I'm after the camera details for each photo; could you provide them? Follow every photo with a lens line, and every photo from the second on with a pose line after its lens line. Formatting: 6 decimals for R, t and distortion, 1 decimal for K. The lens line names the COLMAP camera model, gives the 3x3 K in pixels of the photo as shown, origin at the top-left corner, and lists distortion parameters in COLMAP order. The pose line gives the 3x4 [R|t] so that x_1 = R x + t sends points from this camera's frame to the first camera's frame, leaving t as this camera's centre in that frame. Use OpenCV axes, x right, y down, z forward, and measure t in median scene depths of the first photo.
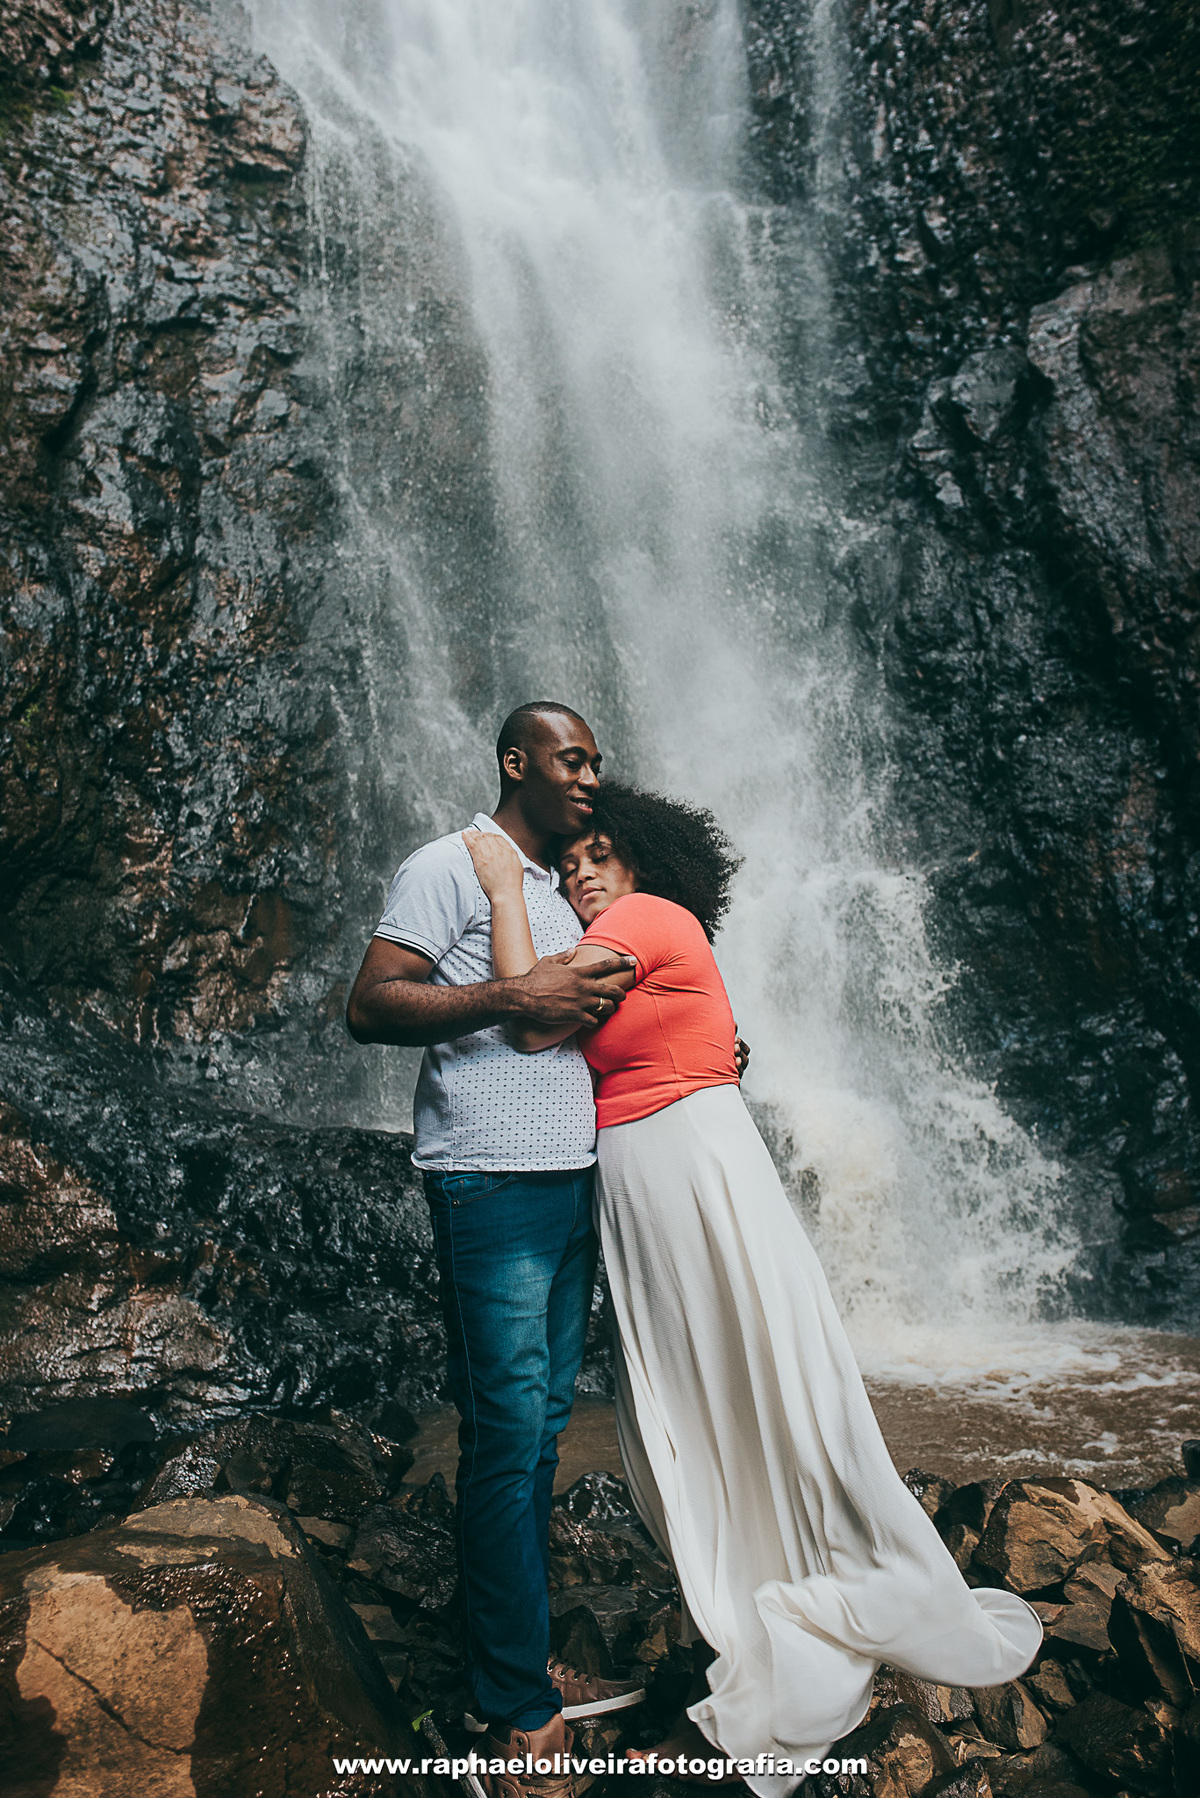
lens RADIAL K [[1241.3, 0, 600.0], [0, 1241.3, 899.0], [0, 0, 1]] dist [-0.046896, 0.026492]
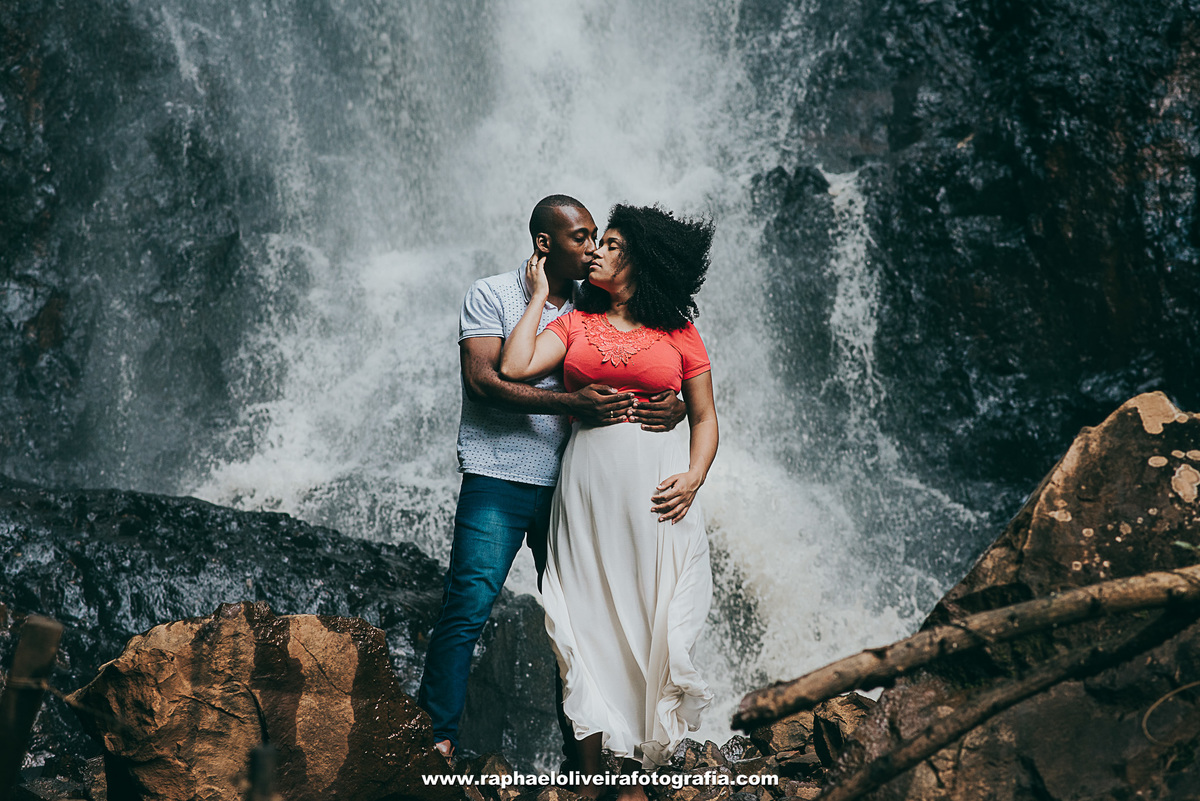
lens RADIAL K [[2874.9, 0, 600.0], [0, 2874.9, 400.5], [0, 0, 1]] dist [0.052683, 0.518273]
pose [[0.994662, 0.027396, 0.099483, -0.059360], [-0.038581, 0.992924, 0.112309, -0.063568], [-0.095702, -0.115548, 0.988681, -0.594928]]
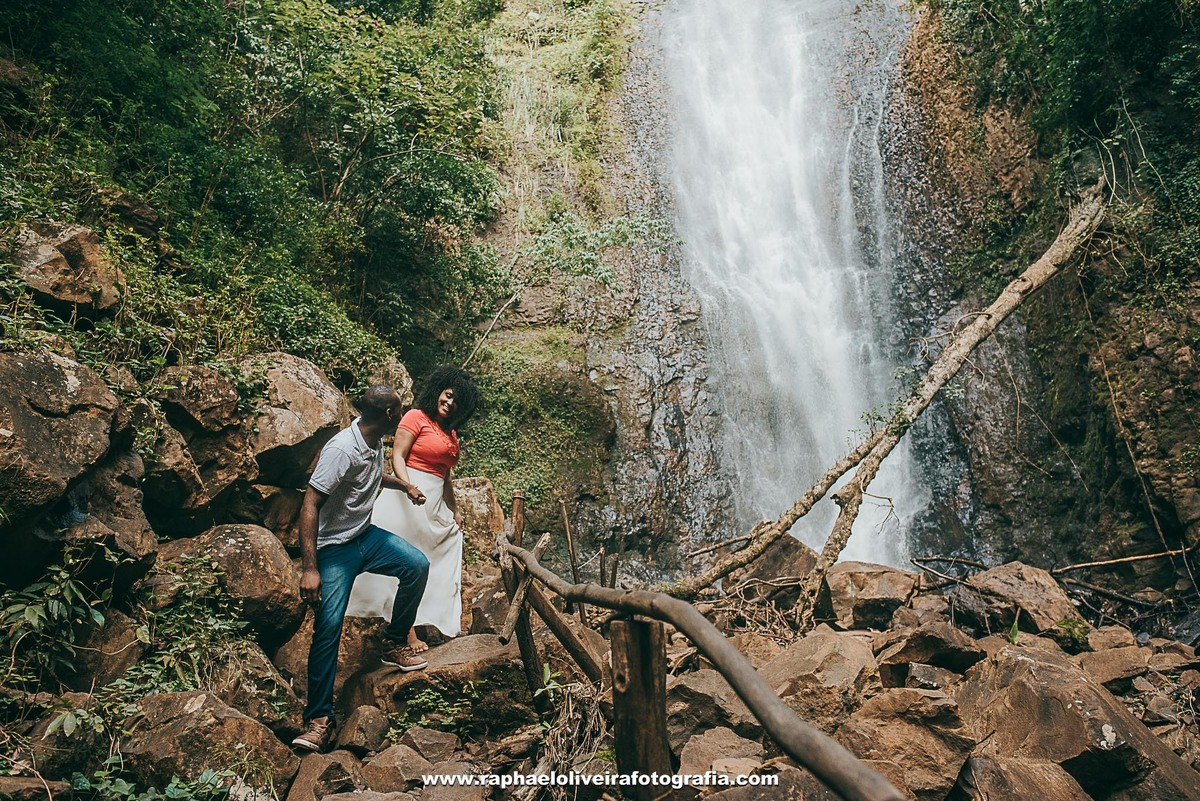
lens RADIAL K [[828.5, 0, 600.0], [0, 828.5, 400.5], [0, 0, 1]] dist [-0.046896, 0.026492]
pose [[0.906170, -0.172007, -0.386354, 0.403406], [0.096551, 0.973568, -0.206984, 0.056900], [0.411744, 0.150260, 0.898826, -1.308127]]
